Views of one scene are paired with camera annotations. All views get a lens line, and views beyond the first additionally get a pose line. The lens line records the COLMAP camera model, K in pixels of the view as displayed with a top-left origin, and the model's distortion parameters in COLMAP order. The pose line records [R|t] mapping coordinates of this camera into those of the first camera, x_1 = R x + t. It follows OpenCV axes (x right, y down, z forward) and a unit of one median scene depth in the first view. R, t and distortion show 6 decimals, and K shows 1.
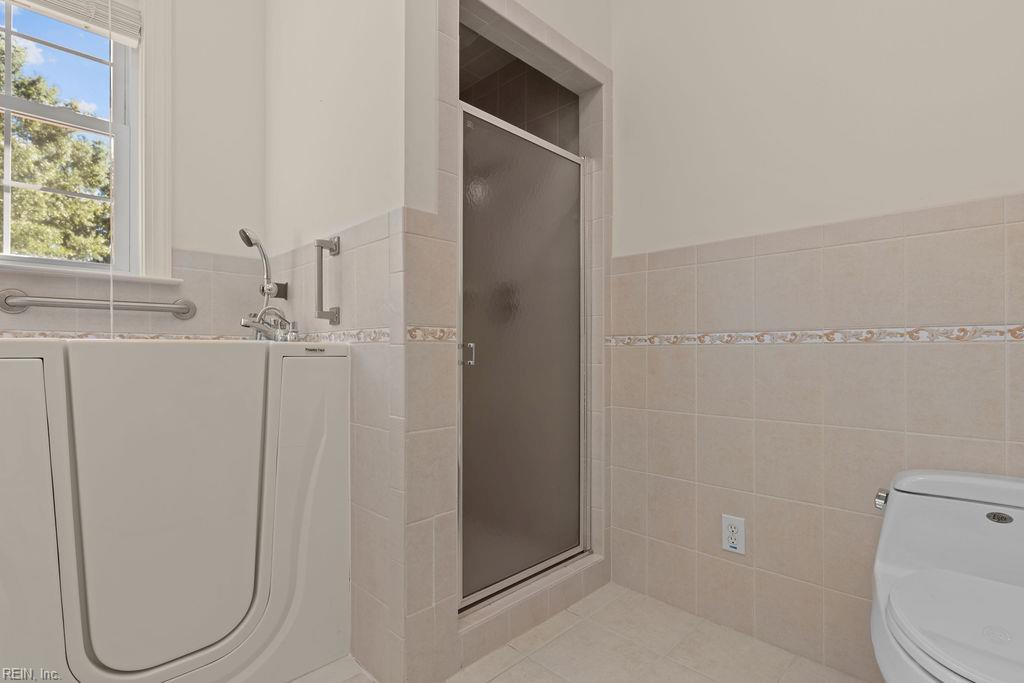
lens RADIAL K [[475.9, 0, 513.3], [0, 475.9, 347.4], [0, 0, 1]] dist [0.002631, -0.000135]
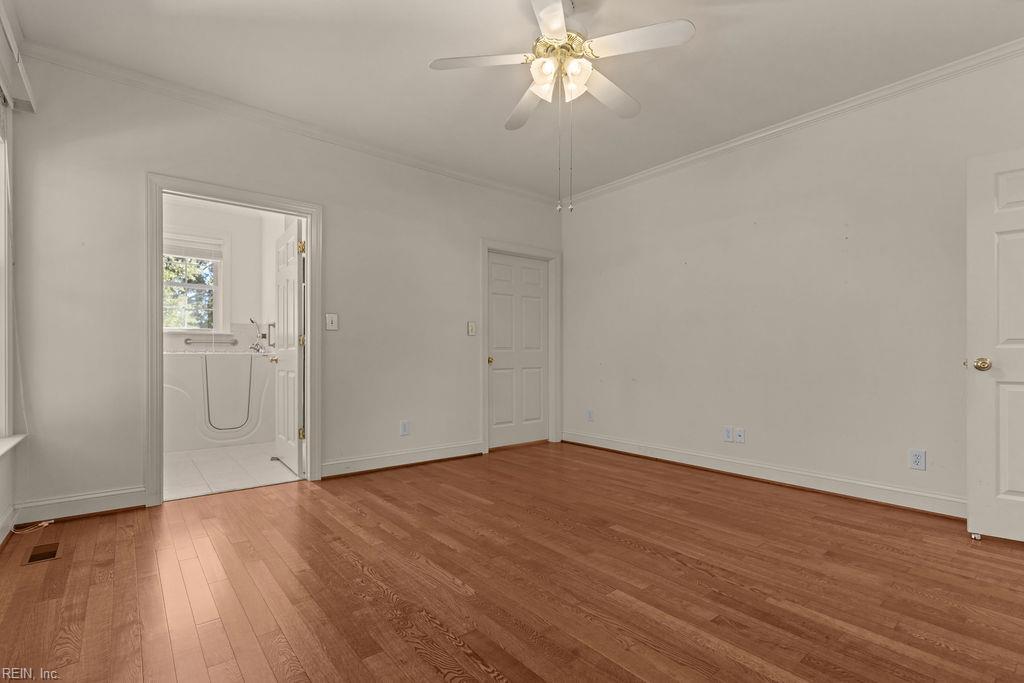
lens RADIAL K [[475.9, 0, 514.5], [0, 475.9, 345.2], [0, 0, 1]] dist [0.002631, -0.000135]
pose [[0.993278, 0.000264, -0.115752, 1.494894], [-0.002035, 0.999883, -0.015180, -0.016694], [0.115735, 0.015313, 0.993162, -1.886752]]
